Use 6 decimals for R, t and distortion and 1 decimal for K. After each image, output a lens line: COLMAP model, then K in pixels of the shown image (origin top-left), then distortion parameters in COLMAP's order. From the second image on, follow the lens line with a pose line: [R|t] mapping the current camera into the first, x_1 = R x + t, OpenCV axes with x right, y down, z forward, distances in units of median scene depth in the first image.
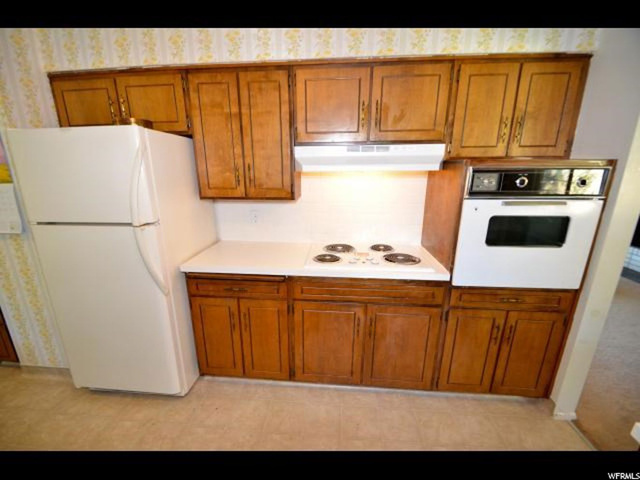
lens RADIAL K [[279.0, 0, 315.4], [0, 279.0, 247.9], [0, 0, 1]] dist [0.016348, -0.016077]
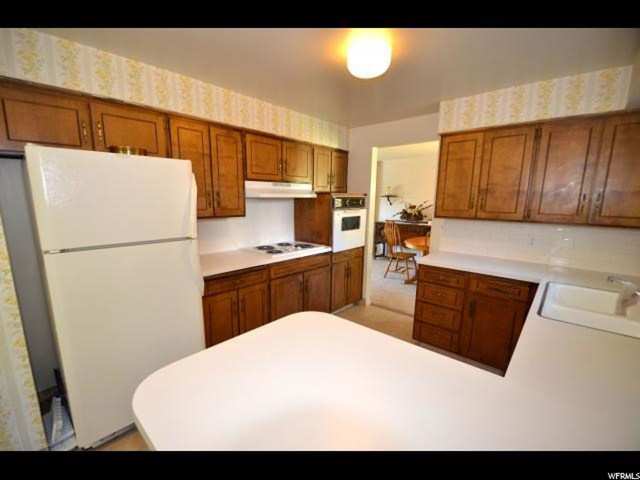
lens RADIAL K [[279.0, 0, 315.4], [0, 279.0, 247.9], [0, 0, 1]] dist [0.016348, -0.016077]
pose [[0.598872, -0.131949, 0.789900, -1.097469], [0.209710, 0.977754, 0.004336, 0.060297], [-0.772900, 0.163053, 0.613220, -0.145673]]
